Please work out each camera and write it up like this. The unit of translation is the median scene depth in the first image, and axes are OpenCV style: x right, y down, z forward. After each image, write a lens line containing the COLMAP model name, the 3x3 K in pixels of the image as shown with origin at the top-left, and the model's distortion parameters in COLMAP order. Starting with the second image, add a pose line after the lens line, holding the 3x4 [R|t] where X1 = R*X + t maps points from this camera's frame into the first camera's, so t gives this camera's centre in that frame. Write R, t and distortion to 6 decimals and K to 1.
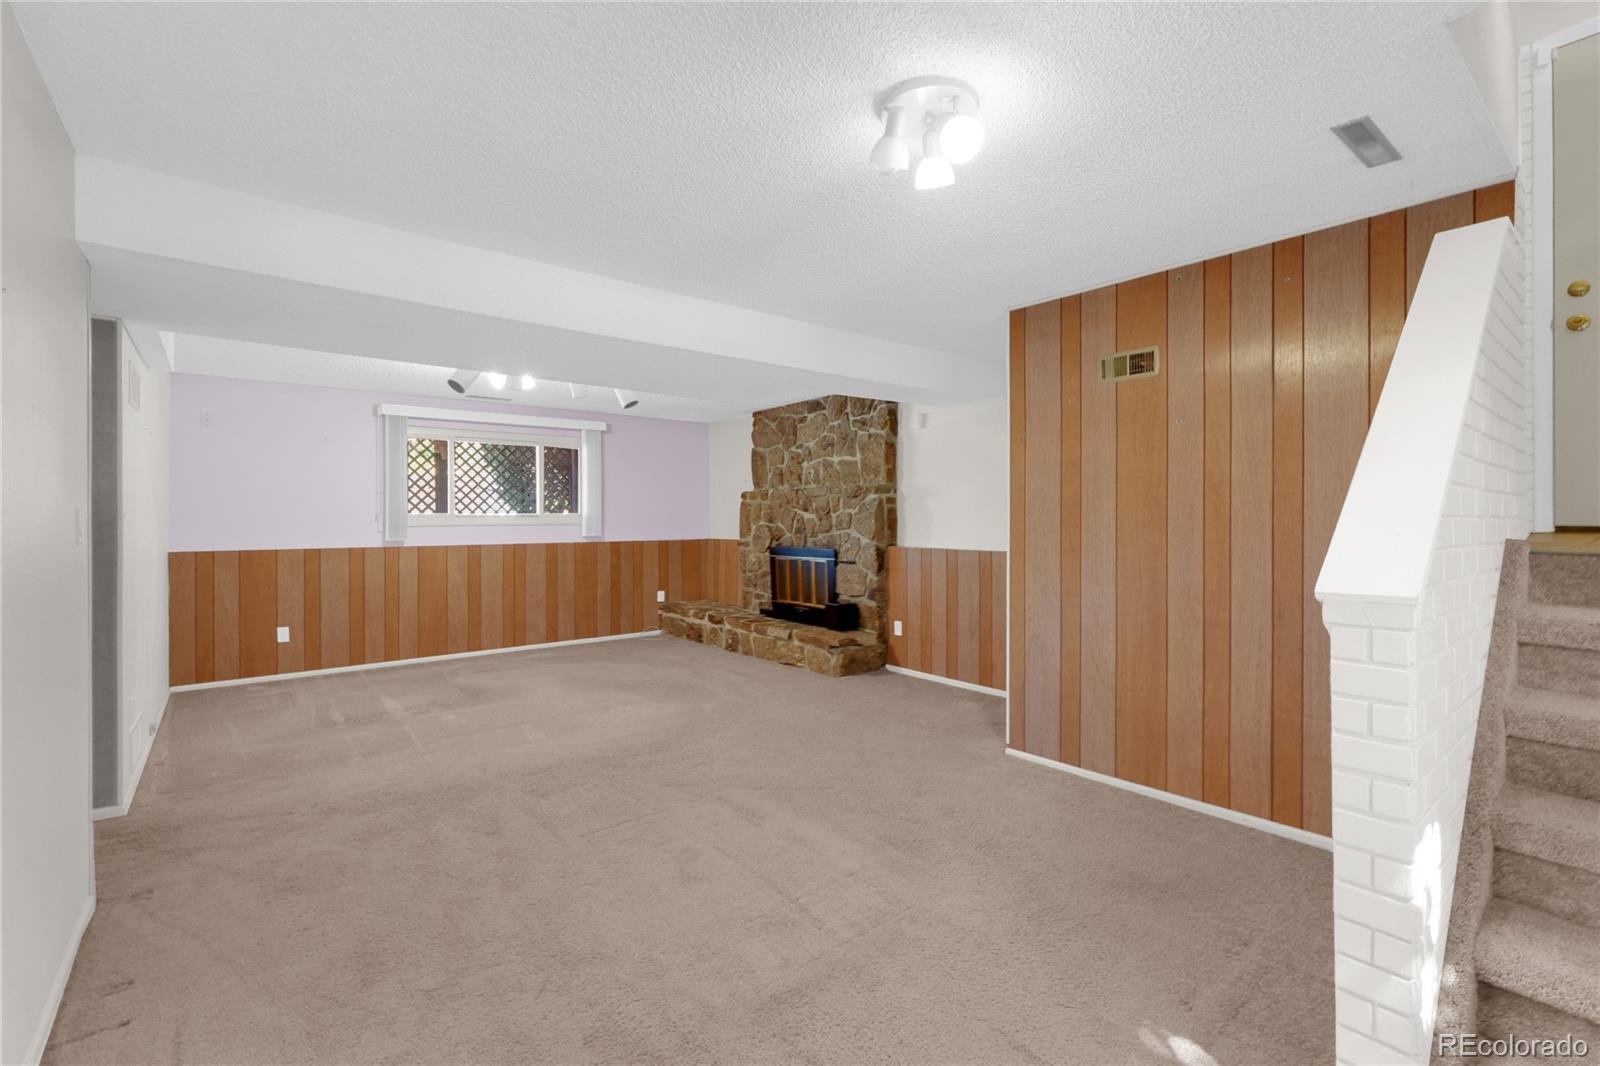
lens RADIAL K [[685.8, 0, 790.6], [0, 685.8, 518.3], [0, 0, 1]] dist [0.001707, -0.000229]
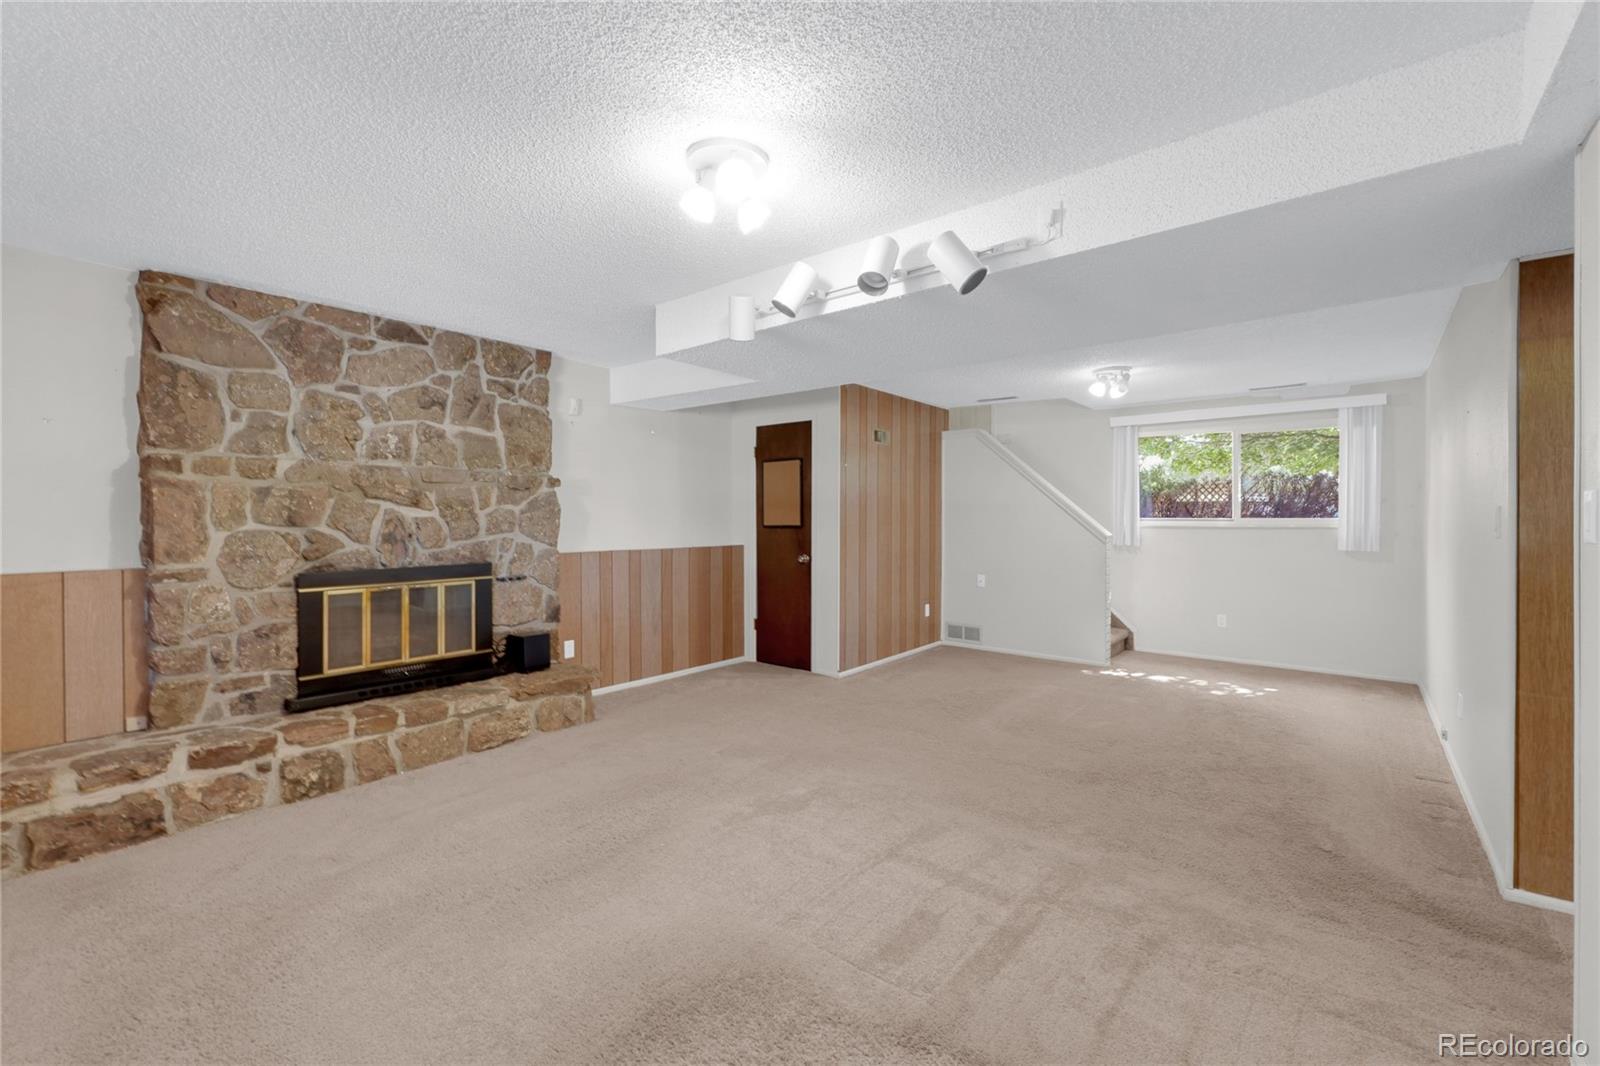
lens RADIAL K [[685.8, 0, 790.4], [0, 685.8, 524.4], [0, 0, 1]] dist [0.001707, -0.000229]
pose [[-0.194013, -0.004974, 0.980986, -0.640990], [-0.000934, 0.999988, 0.004885, 0.002964], [-0.980999, 0.000032, -0.194015, 0.800474]]
